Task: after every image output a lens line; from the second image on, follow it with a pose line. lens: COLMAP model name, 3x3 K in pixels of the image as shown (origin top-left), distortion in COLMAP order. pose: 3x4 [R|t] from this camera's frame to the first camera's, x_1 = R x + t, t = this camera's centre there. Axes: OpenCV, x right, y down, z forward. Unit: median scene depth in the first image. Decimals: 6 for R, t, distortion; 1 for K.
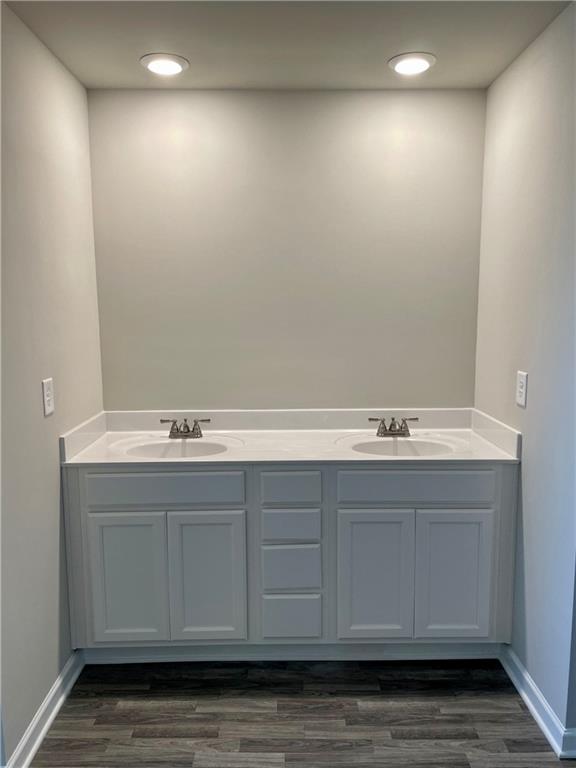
lens RADIAL K [[582.7, 0, 288.0], [0, 582.7, 384.0], [0, 0, 1]] dist [0.073475, -0.109178]
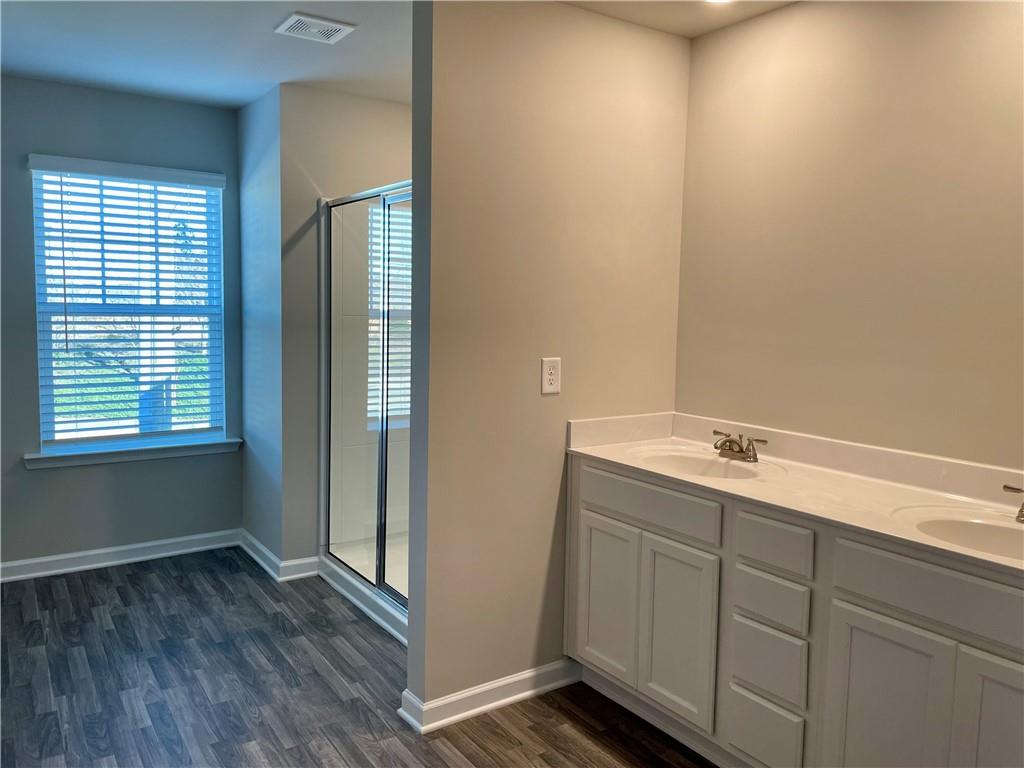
lens RADIAL K [[776.9, 0, 512.0], [0, 776.9, 384.0], [0, 0, 1]] dist [0.073475, -0.109178]
pose [[0.555399, 0.100737, -0.825460, 0.575809], [-0.137602, 0.990085, 0.028244, 0.007721], [0.820120, 0.097898, 0.563754, 0.207749]]
